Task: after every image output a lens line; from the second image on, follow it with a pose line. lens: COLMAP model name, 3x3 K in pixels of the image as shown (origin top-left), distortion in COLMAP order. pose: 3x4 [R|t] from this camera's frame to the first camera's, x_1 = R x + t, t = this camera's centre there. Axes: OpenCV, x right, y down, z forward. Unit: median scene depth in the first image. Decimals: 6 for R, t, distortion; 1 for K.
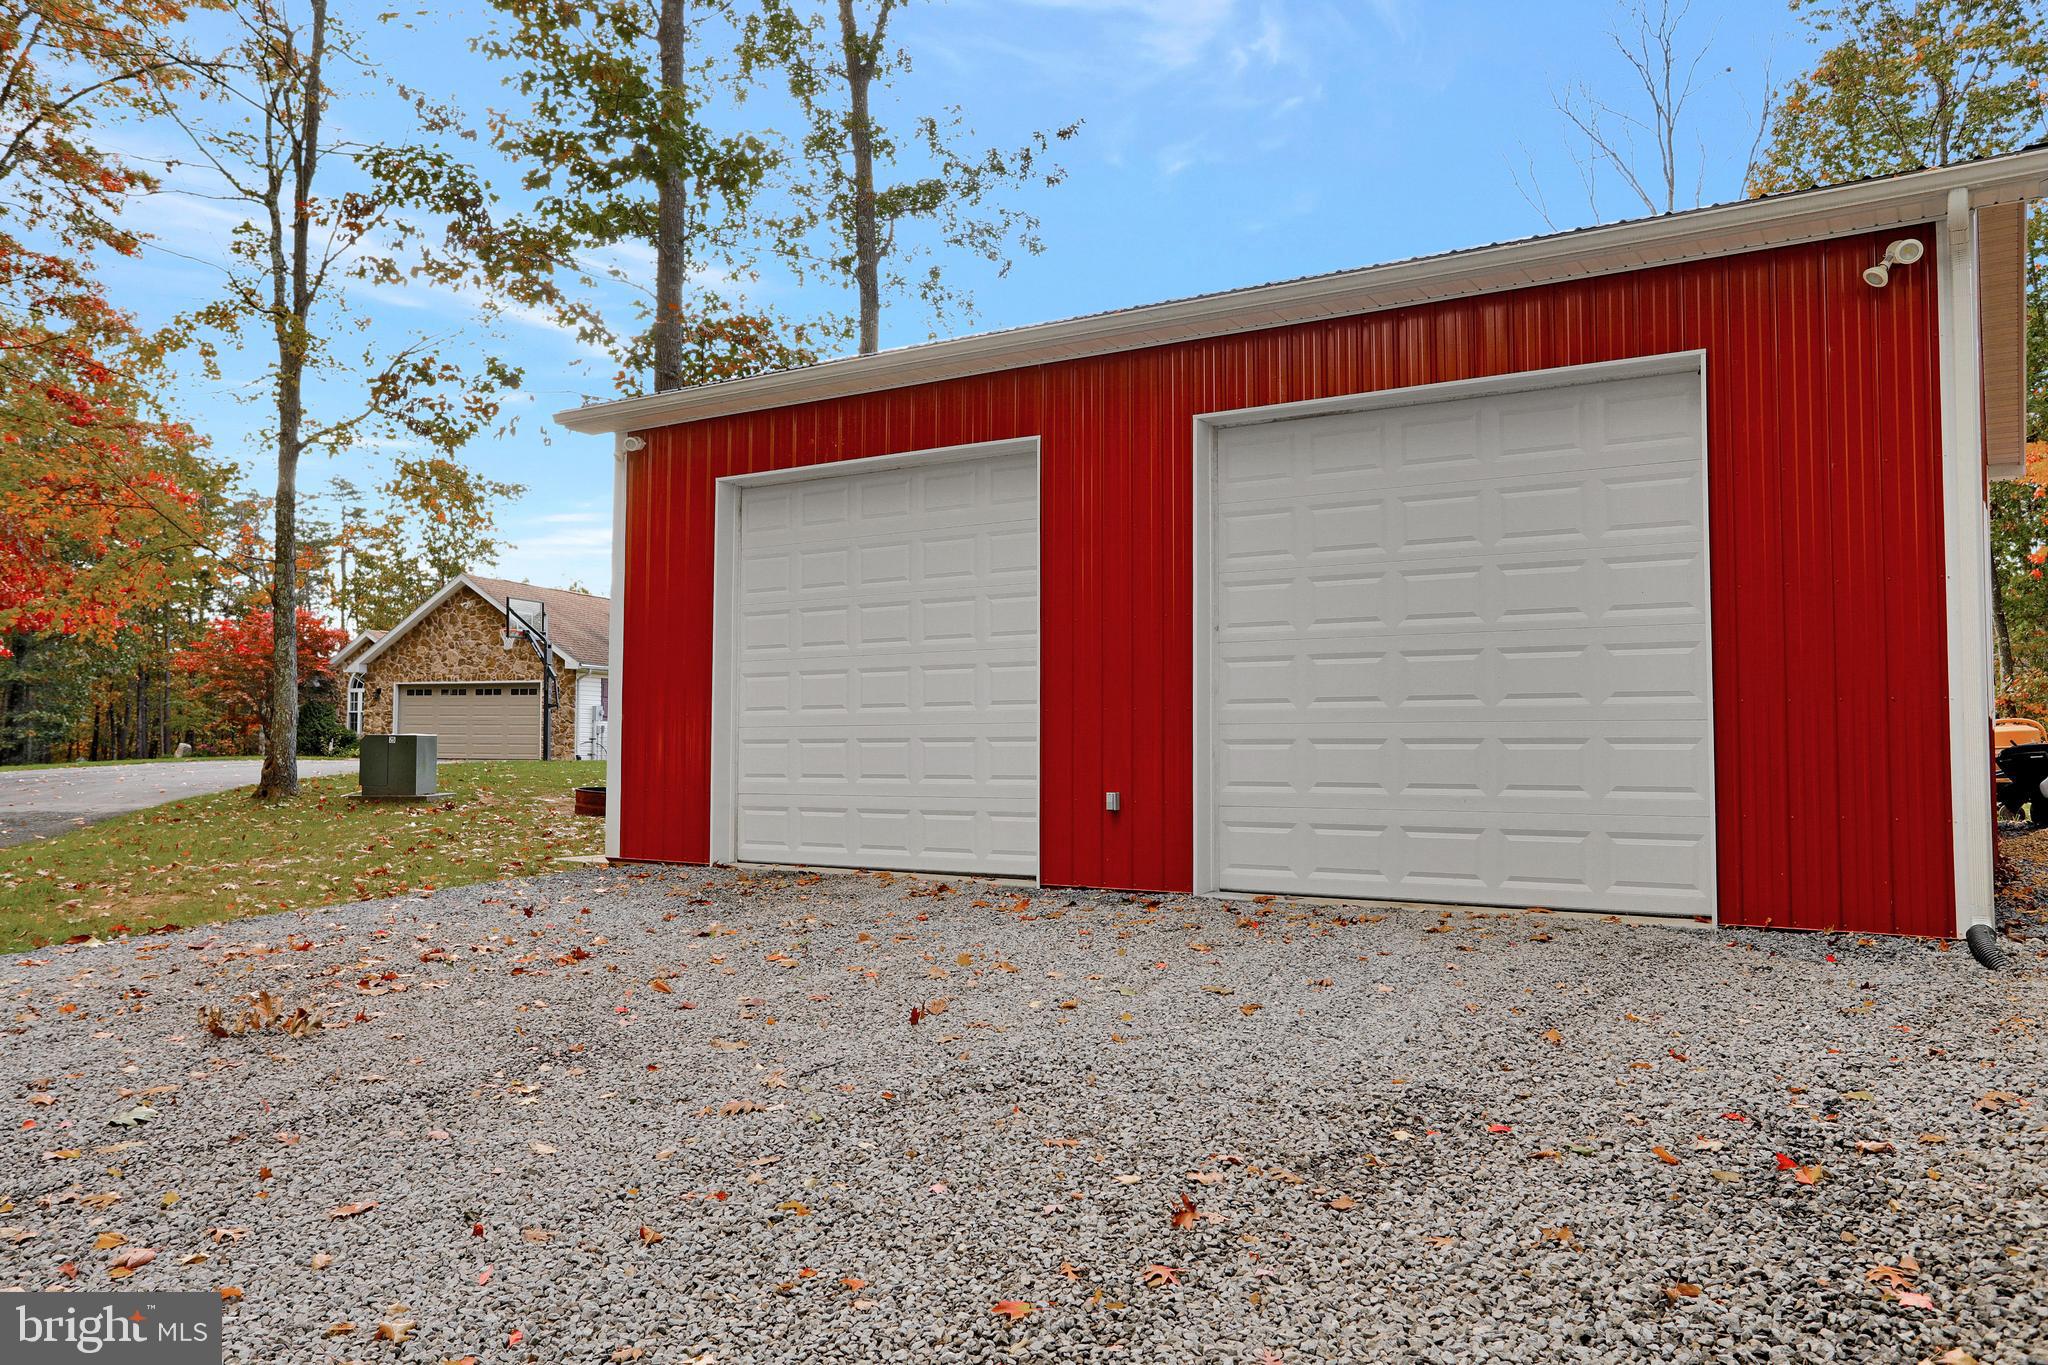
lens RADIAL K [[1538.7, 0, 1024.0], [0, 1538.7, 682.5], [0, 0, 1]] dist [0.001524, 0.003859]
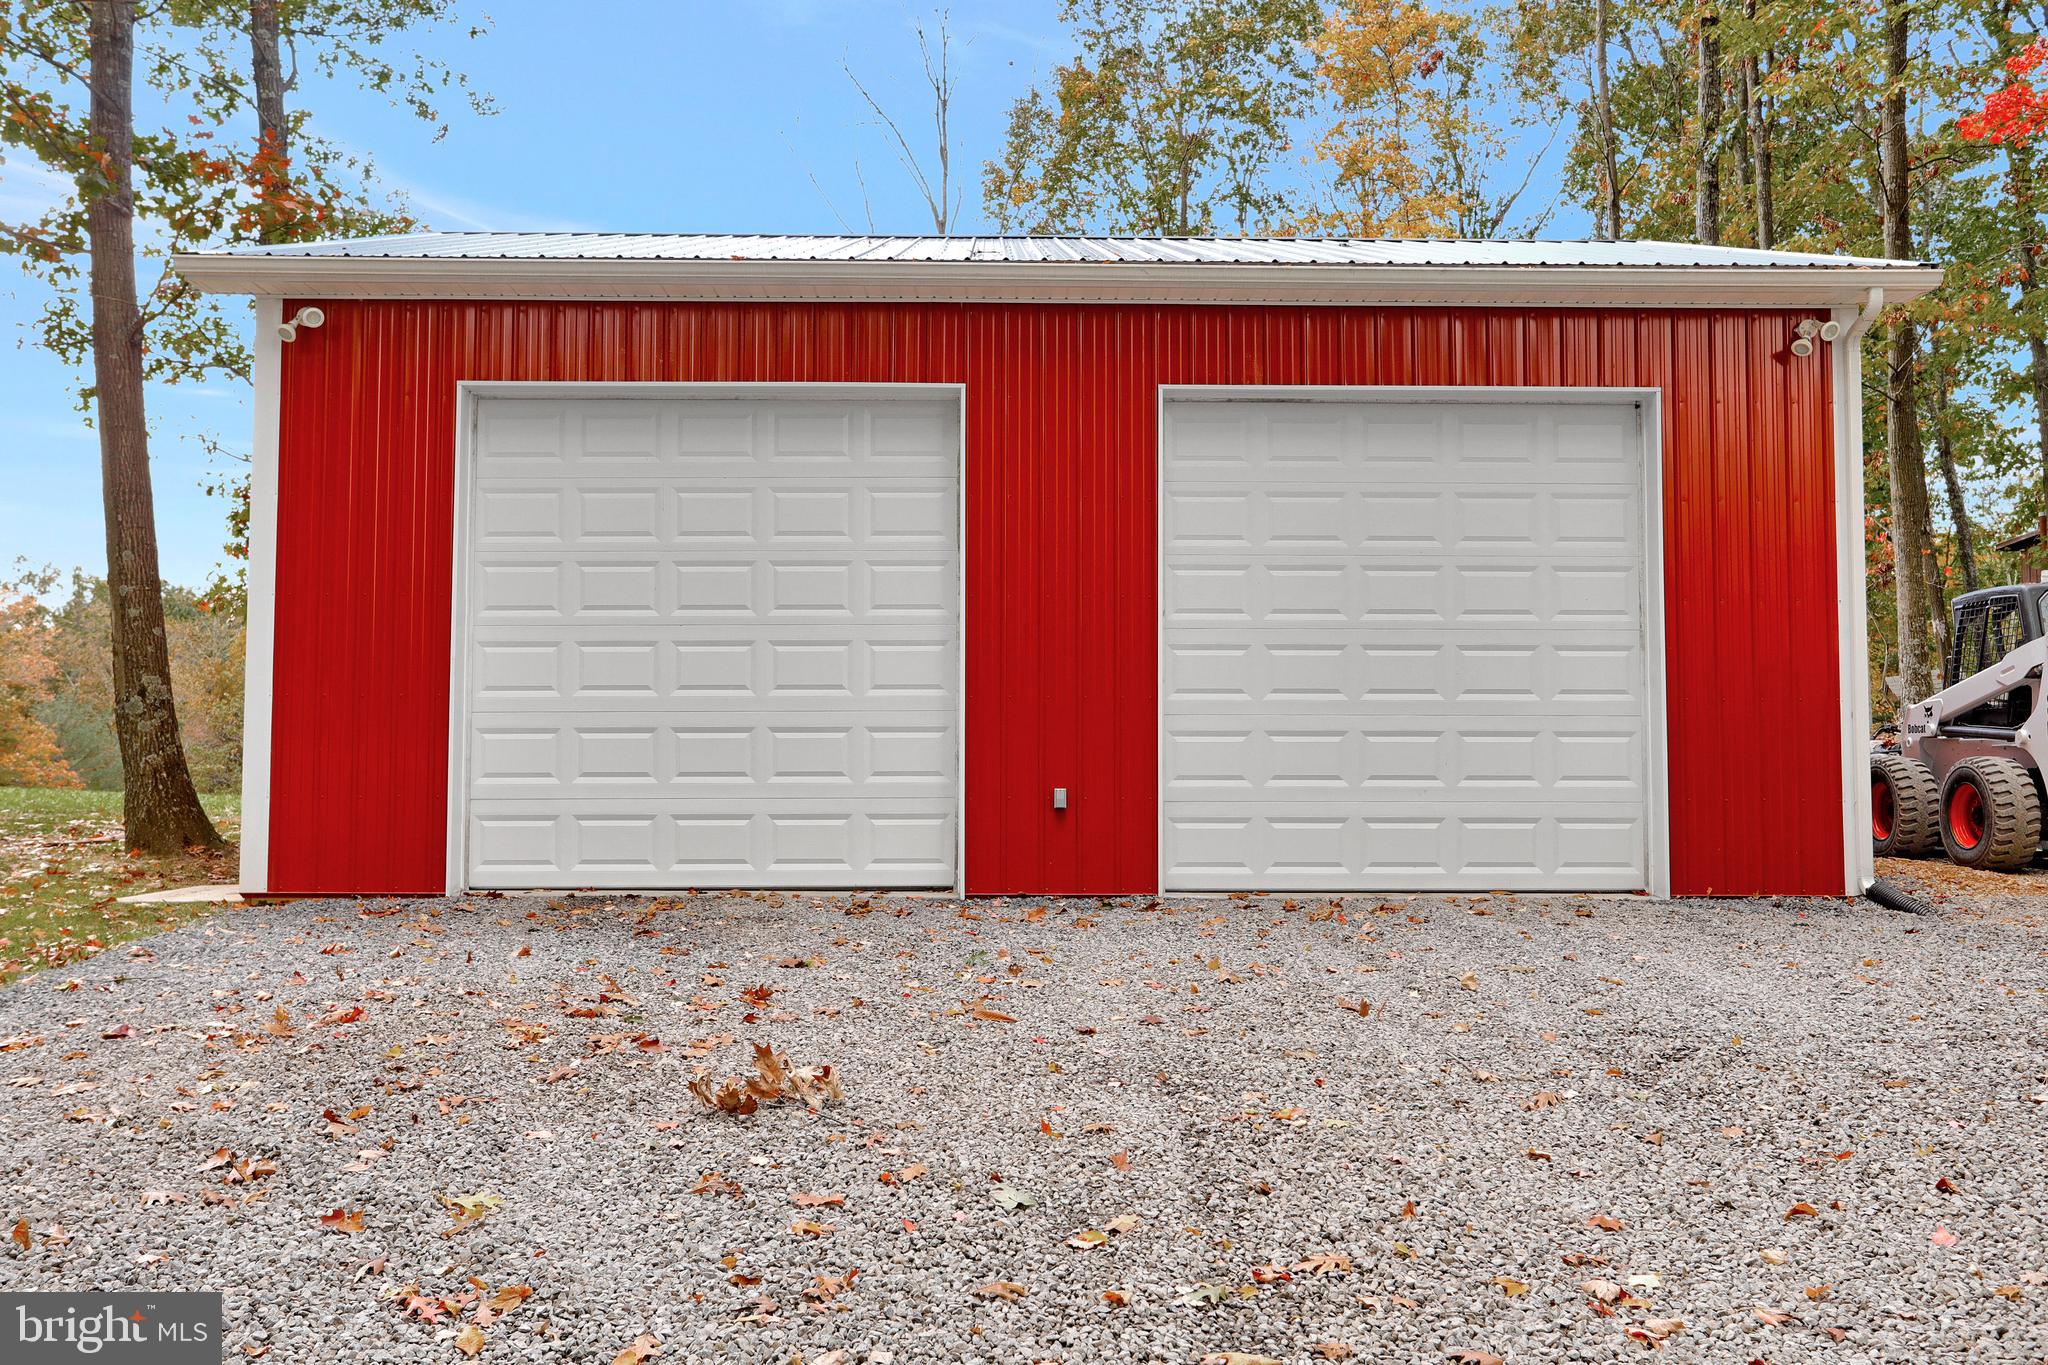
lens RADIAL K [[1468.8, 0, 1024.0], [0, 1468.8, 682.5], [0, 0, 1]] dist [-0.004638, -0.003425]
pose [[0.827251, 0.021844, 0.561408, -0.375146], [-0.025291, 0.999679, -0.001630, 0.009081], [-0.561263, -0.012851, 0.827538, 0.253457]]
